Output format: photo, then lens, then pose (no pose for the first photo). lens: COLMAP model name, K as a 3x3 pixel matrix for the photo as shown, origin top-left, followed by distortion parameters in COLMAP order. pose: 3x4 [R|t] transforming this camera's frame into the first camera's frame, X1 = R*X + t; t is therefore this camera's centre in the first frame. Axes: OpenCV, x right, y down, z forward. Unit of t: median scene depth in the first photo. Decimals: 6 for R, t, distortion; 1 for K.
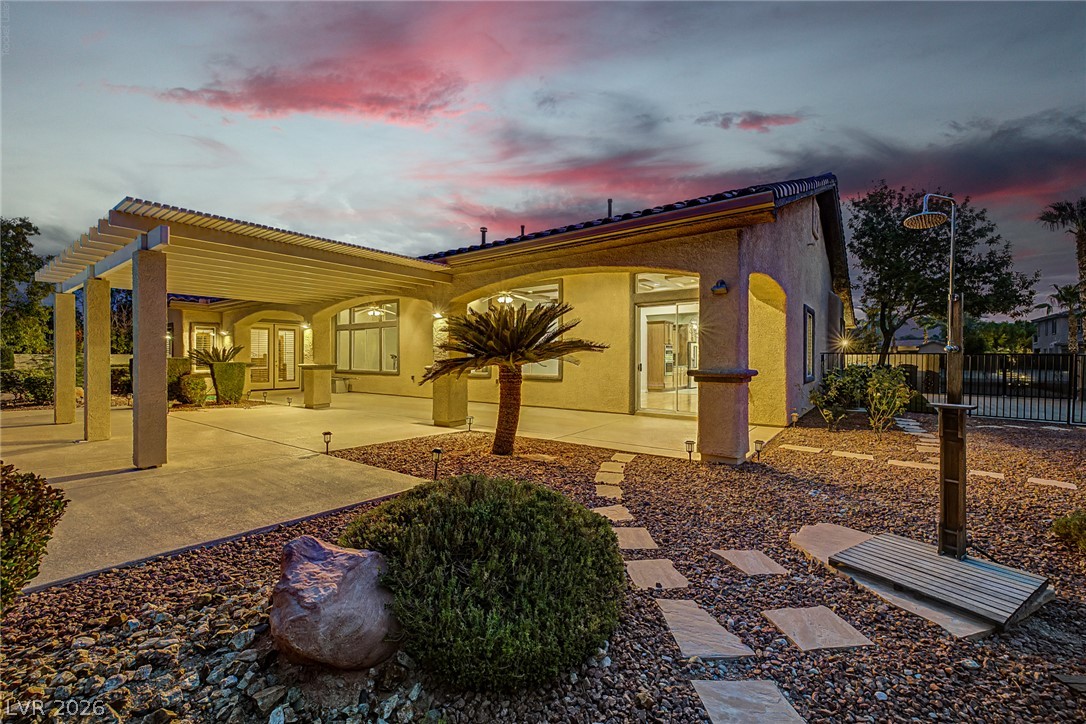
lens RADIAL K [[456.5, 0, 539.8], [0, 456.5, 360.1], [0, 0, 1]] dist [-0.000289, -0.000380]
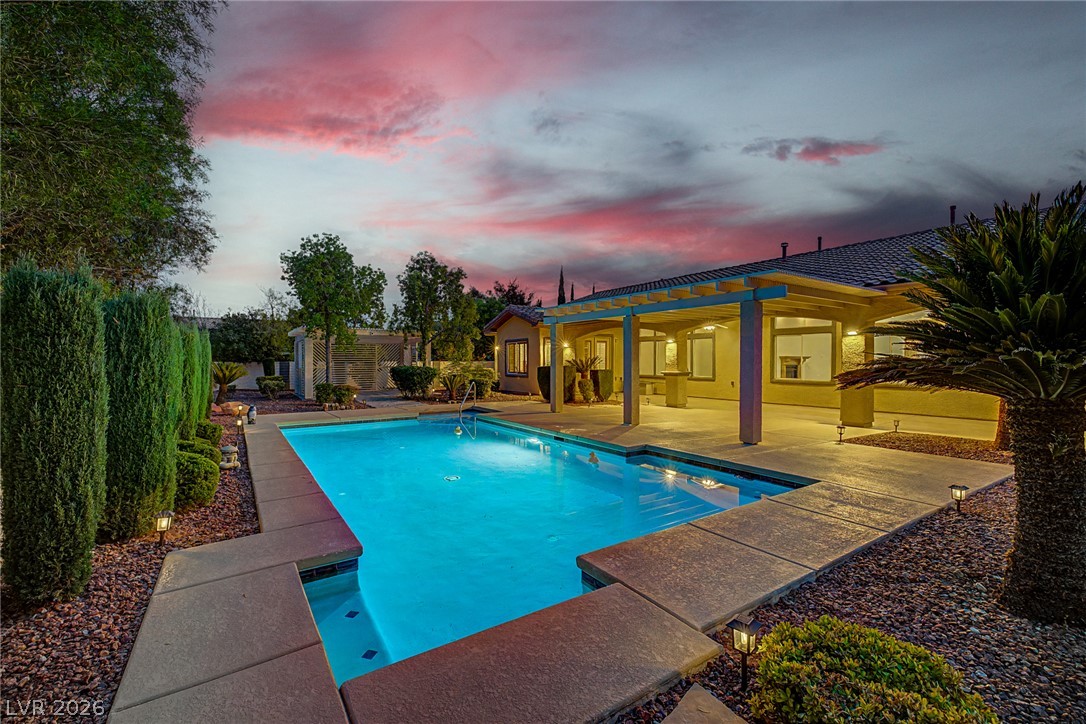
lens RADIAL K [[456.5, 0, 545.2], [0, 456.5, 363.2], [0, 0, 1]] dist [-0.000289, -0.000380]
pose [[0.944574, -0.000164, -0.328298, -0.343806], [-0.000029, 1.000000, -0.000583, -0.009548], [0.328298, 0.000560, 0.944574, -0.215570]]
